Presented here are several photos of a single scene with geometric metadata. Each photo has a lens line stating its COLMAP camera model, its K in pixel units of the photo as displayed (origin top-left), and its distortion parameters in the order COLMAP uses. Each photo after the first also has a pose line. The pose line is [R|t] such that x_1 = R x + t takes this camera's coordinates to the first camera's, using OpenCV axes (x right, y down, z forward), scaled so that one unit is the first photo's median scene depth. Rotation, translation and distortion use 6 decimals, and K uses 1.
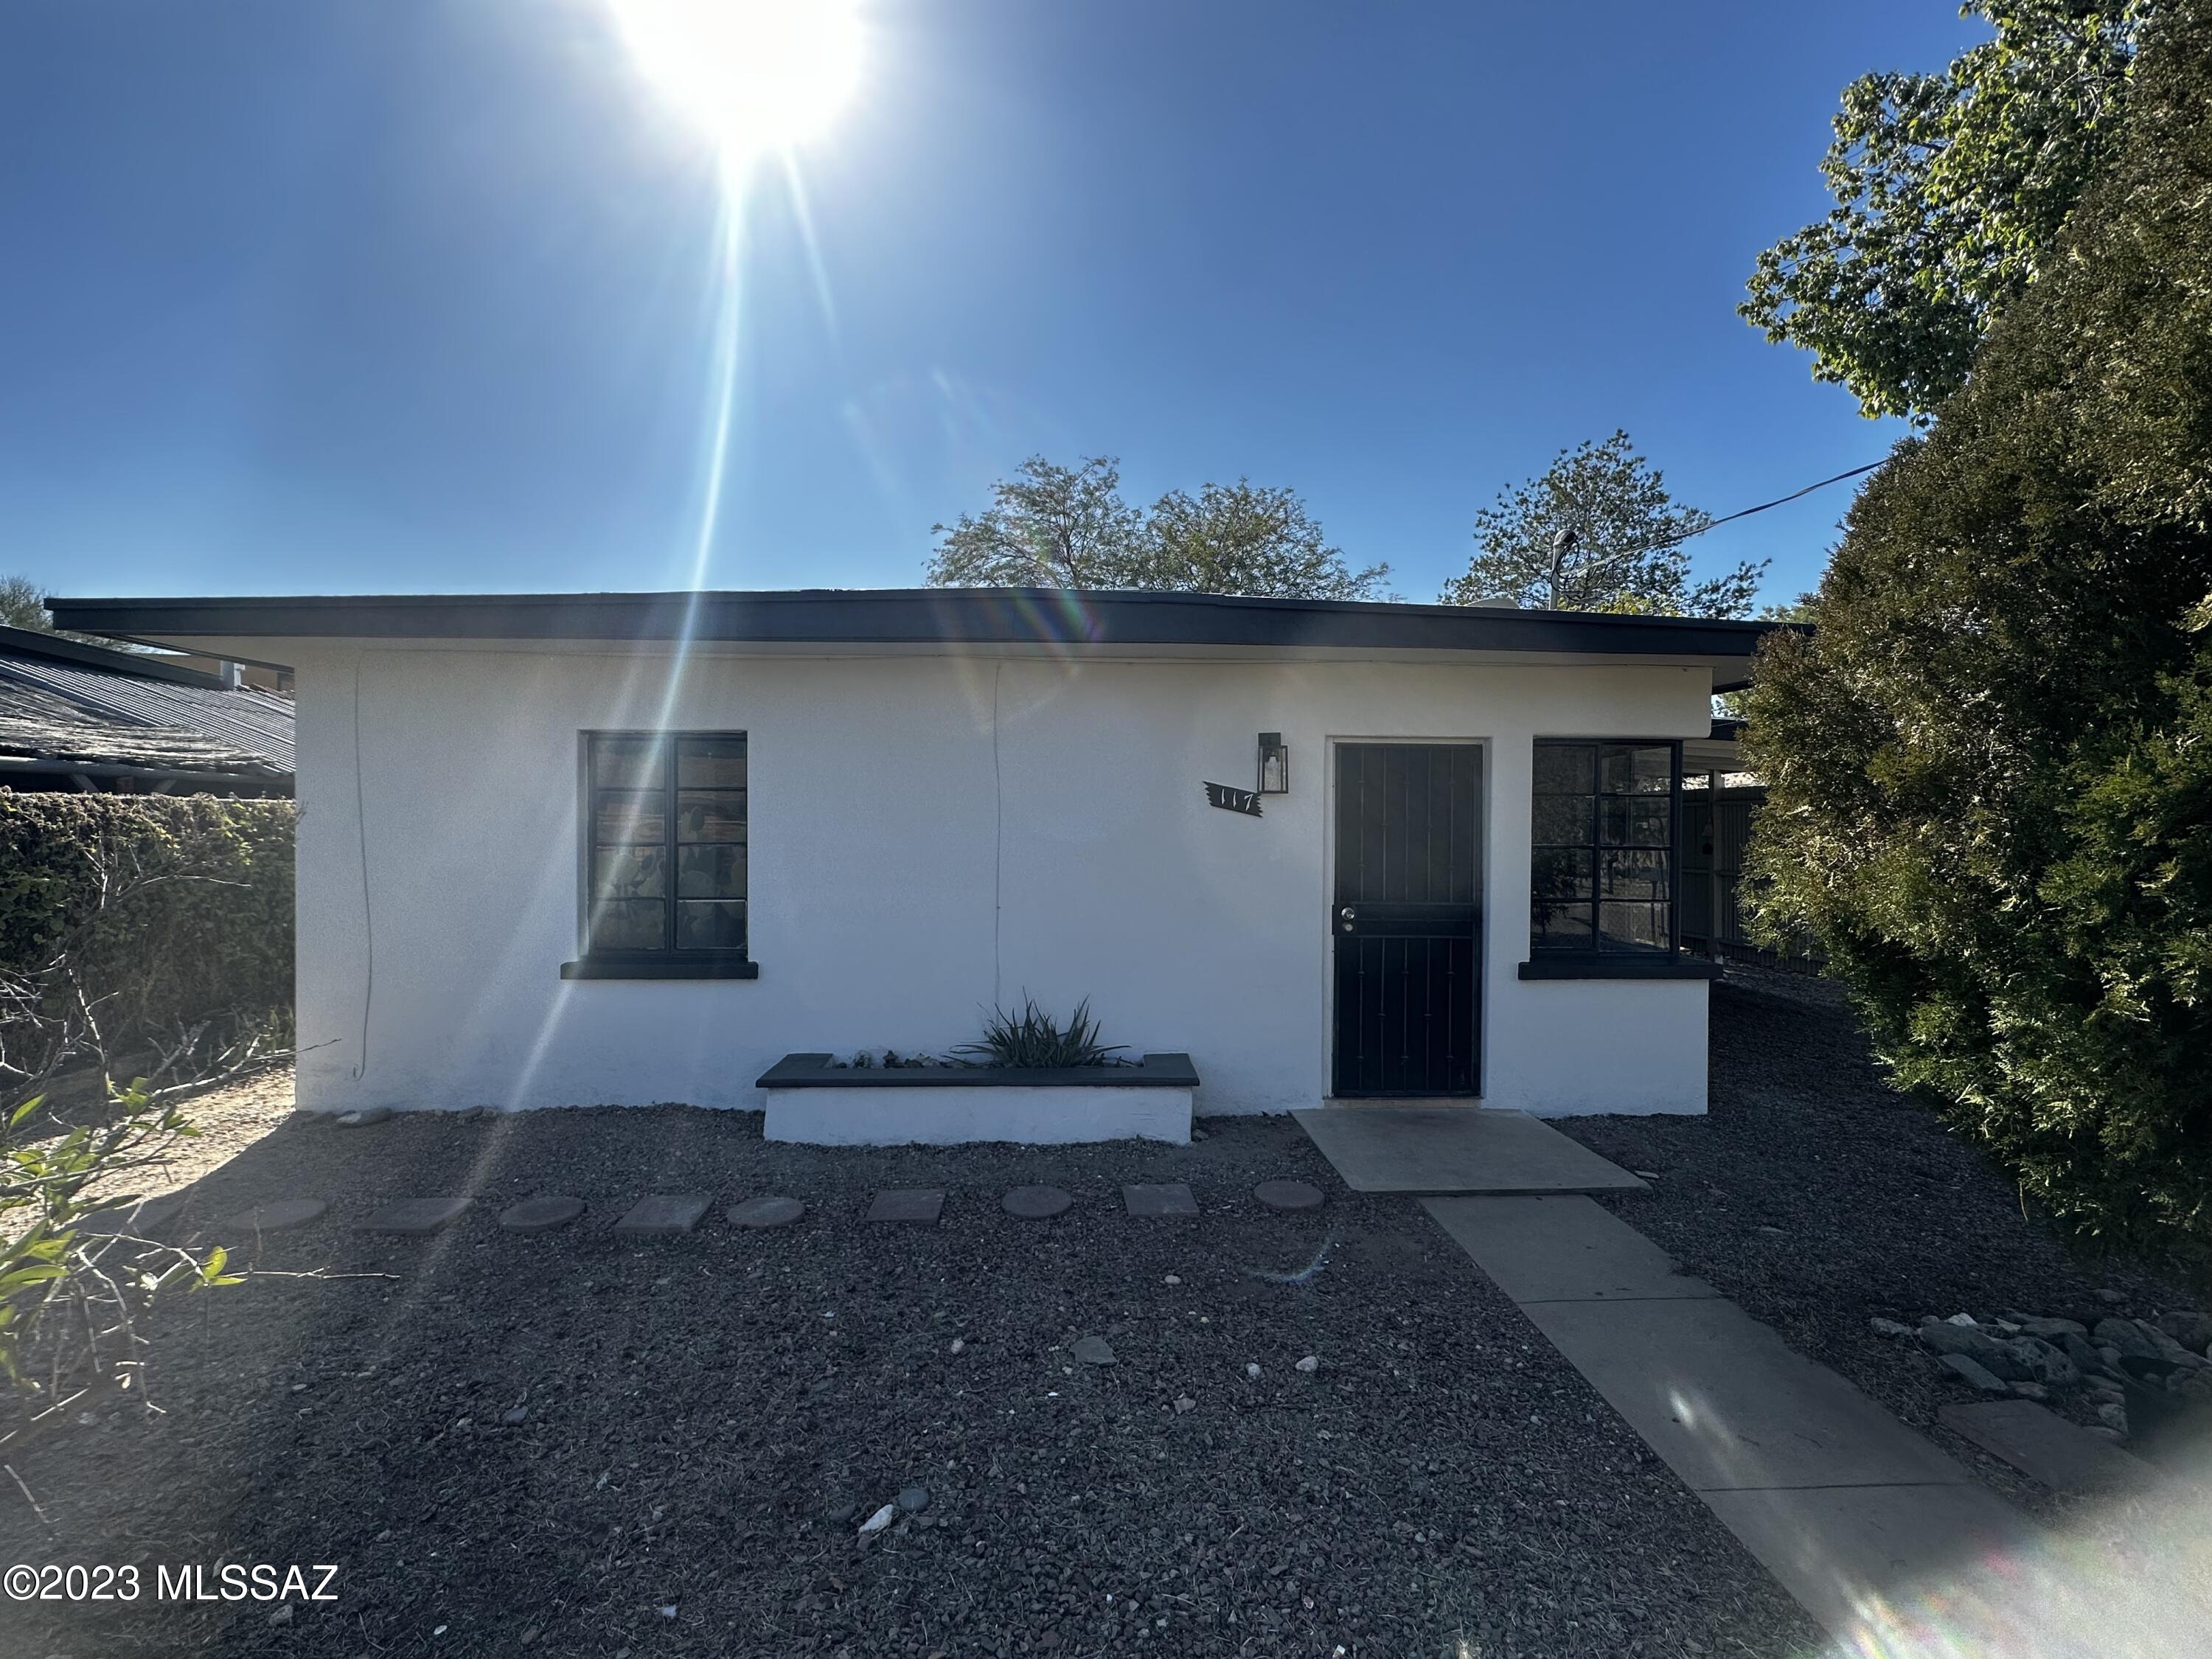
lens RADIAL K [[962.7, 0, 1106.0], [0, 962.7, 829.5], [0, 0, 1]] dist [-0.000988, -0.000546]
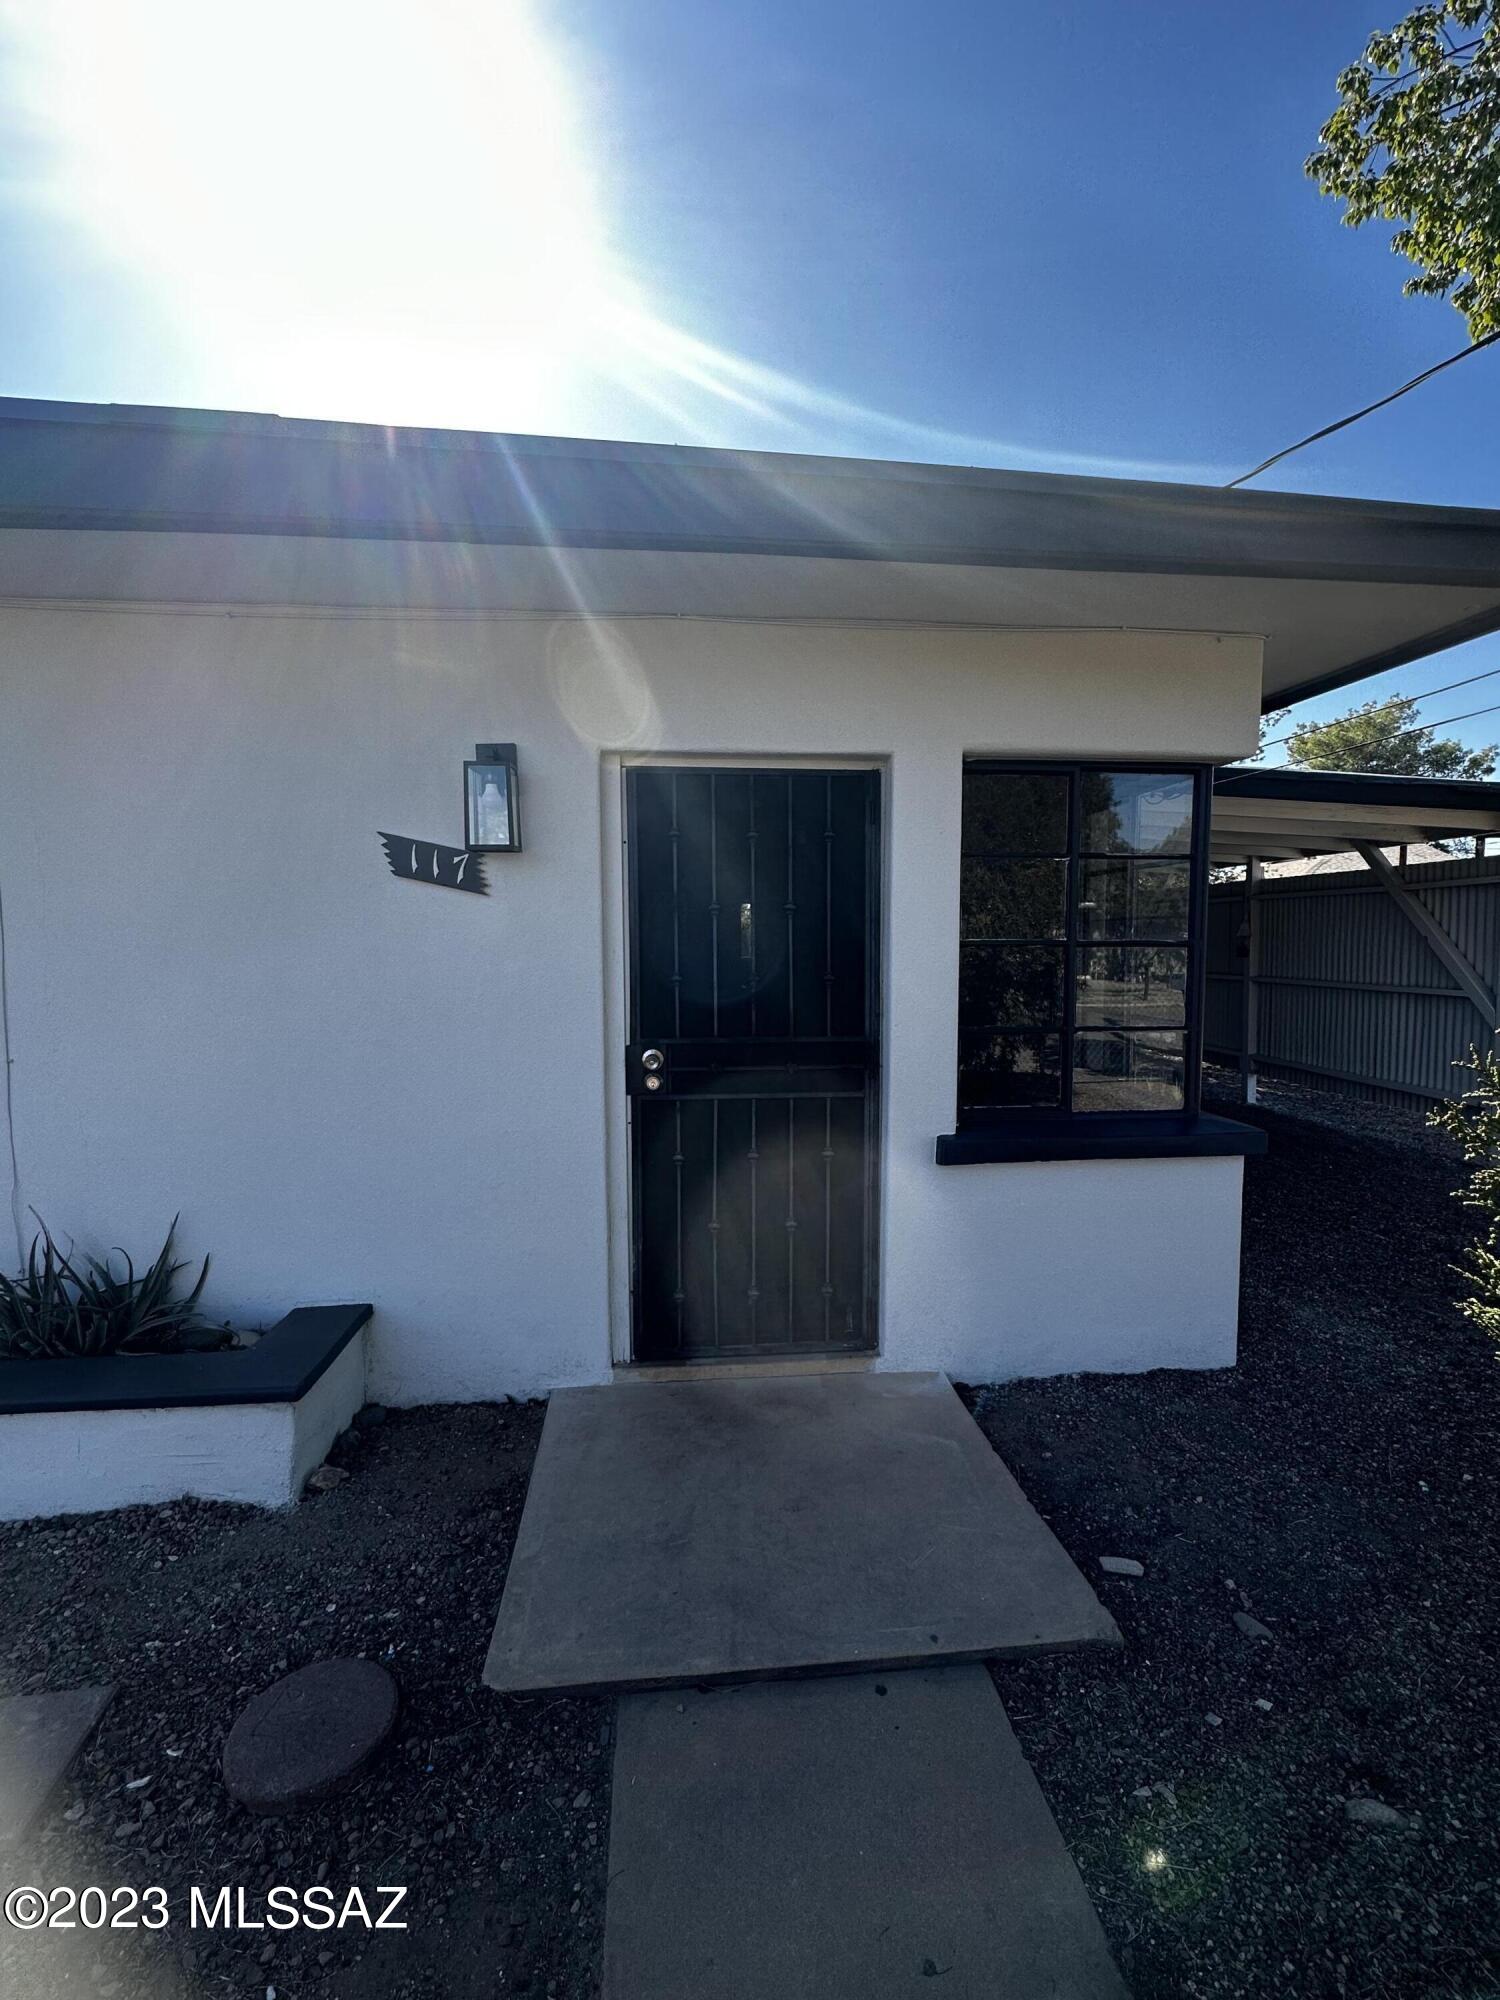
lens RADIAL K [[870.4, 0, 750.0], [0, 870.4, 1000.0], [0, 0, 1]] dist [-0.000988, -0.000546]
pose [[0.998856, -0.013471, 0.045878, 0.291743], [0.010471, 0.997829, 0.065019, 0.017231], [-0.046654, -0.064464, 0.996829, 0.474422]]
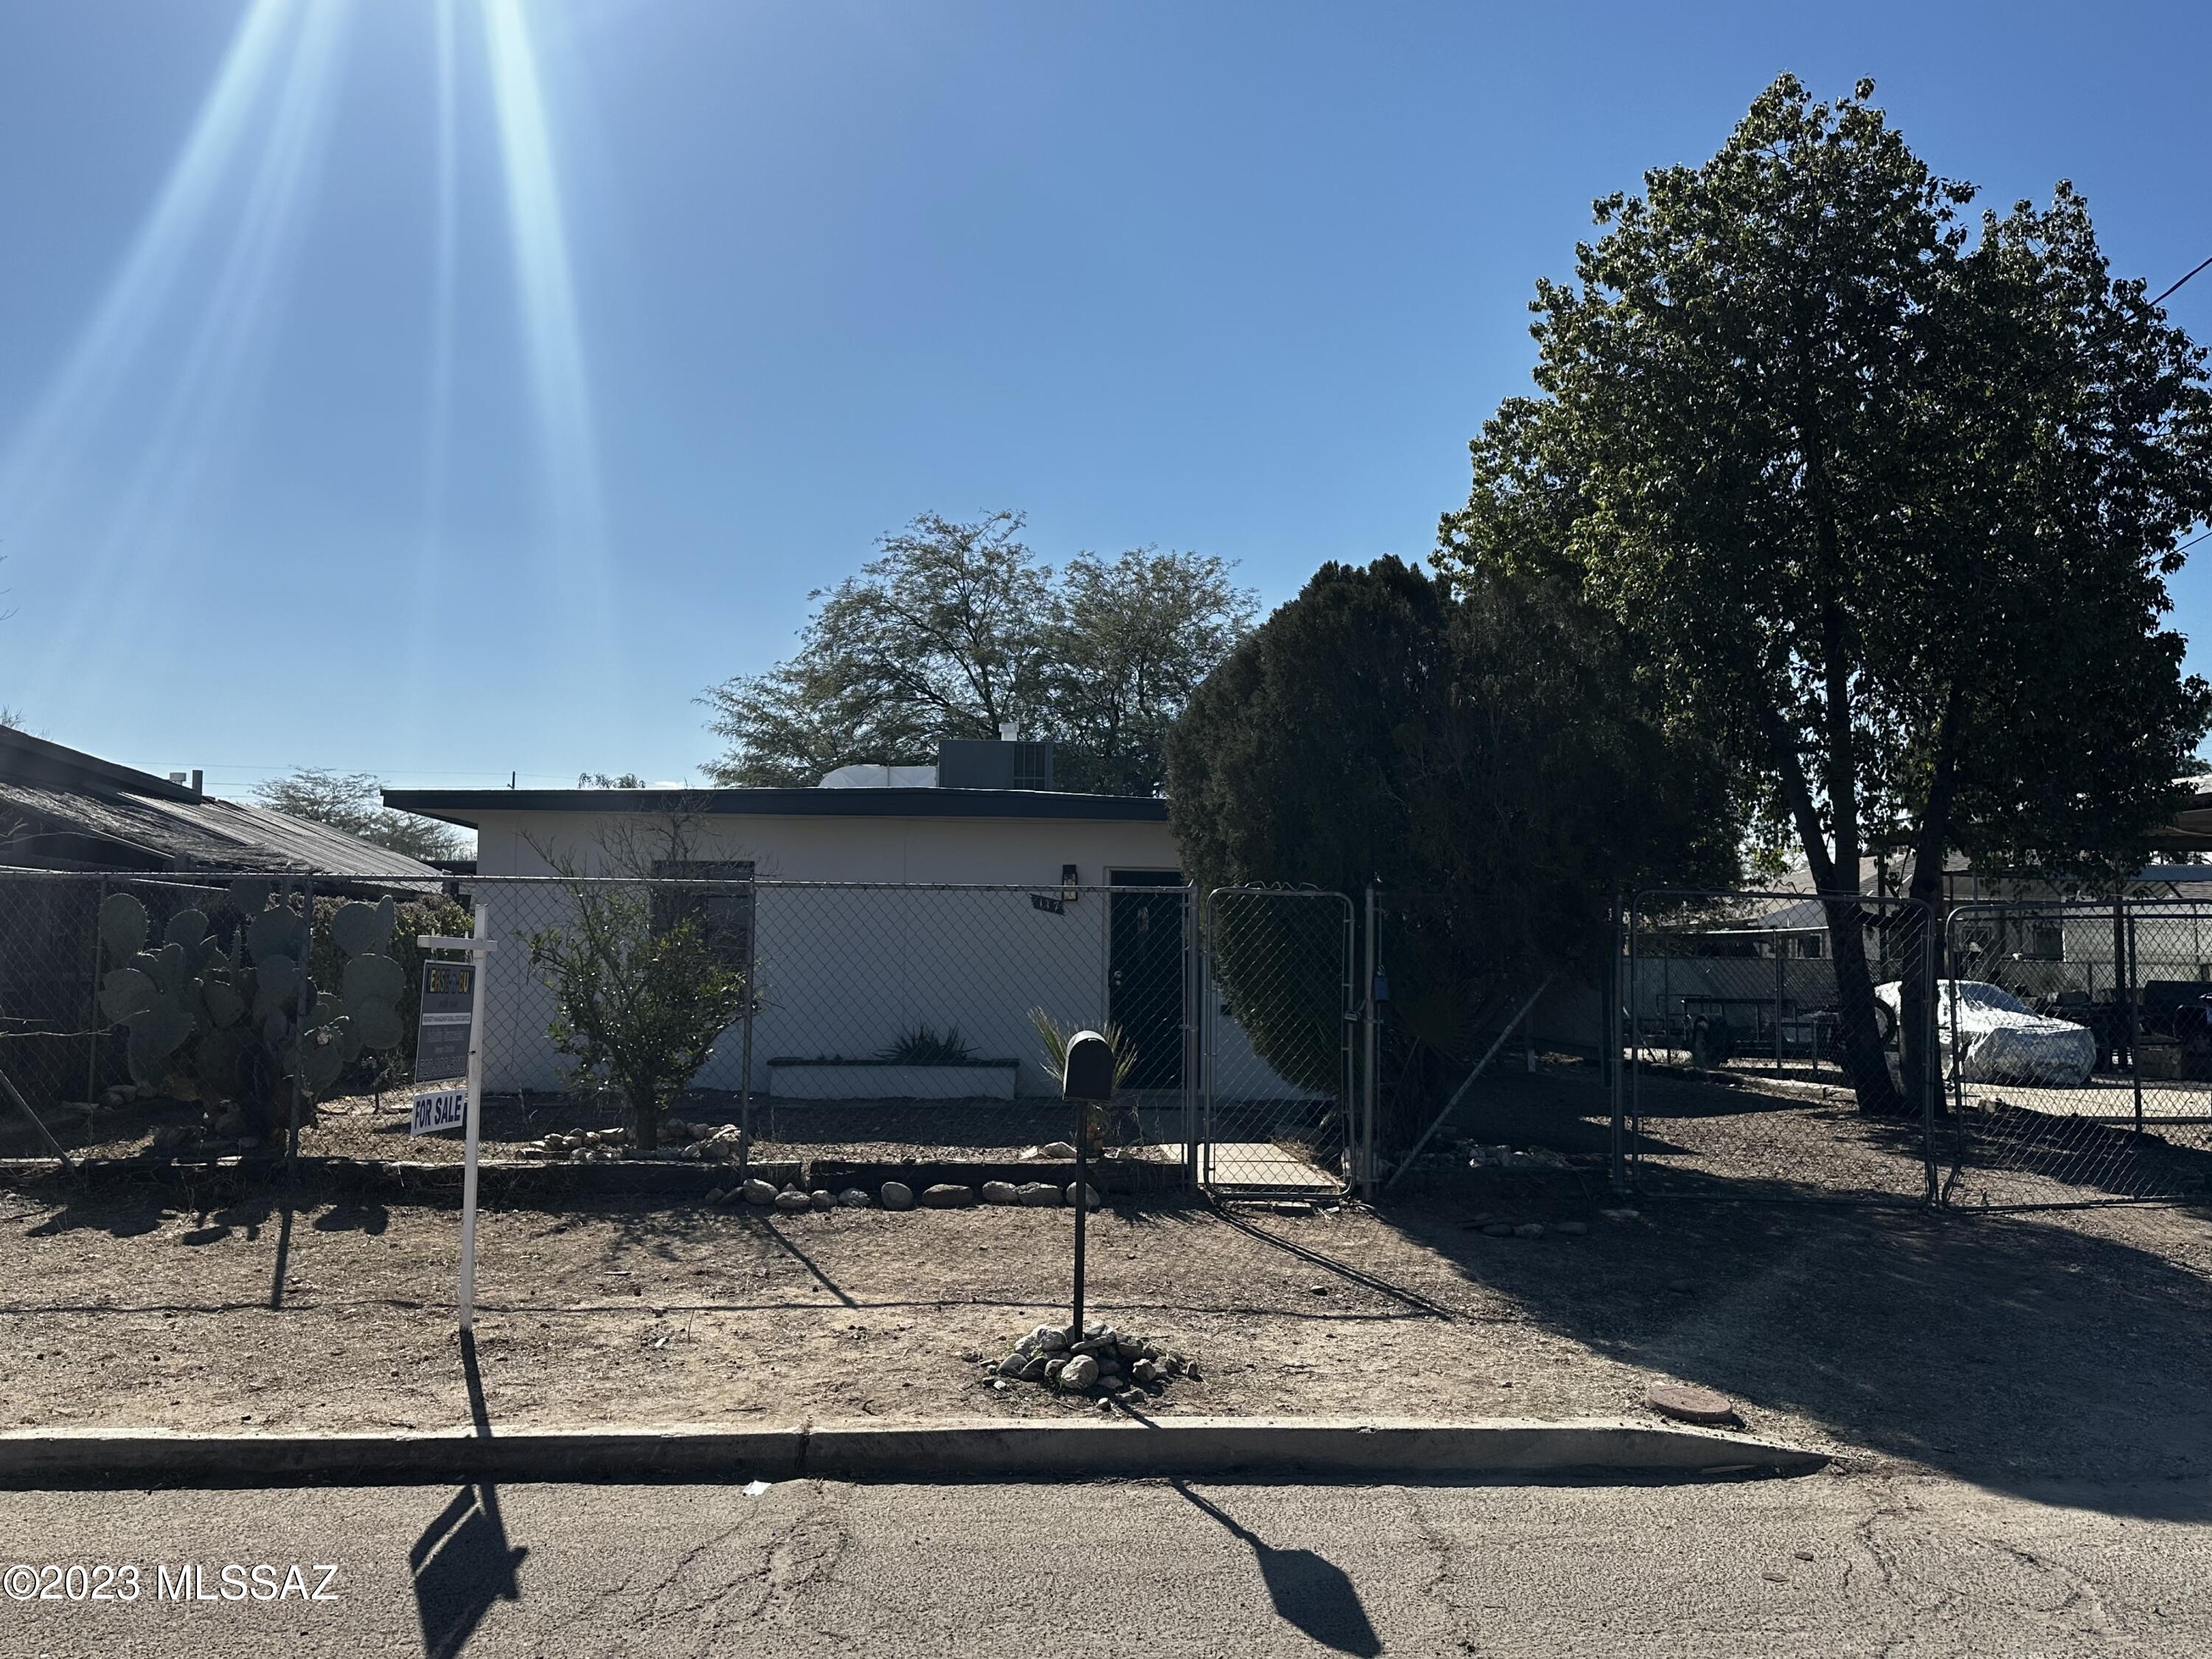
lens RADIAL K [[1724.7, 0, 1106.0], [0, 1724.7, 829.5], [0, 0, 1]] dist [0.149779, -0.225020]
pose [[0.999414, 0.007947, 0.033293, 0.132581], [-0.005275, 0.996814, -0.079586, 0.076688], [-0.033819, 0.079364, 0.996272, -1.987239]]
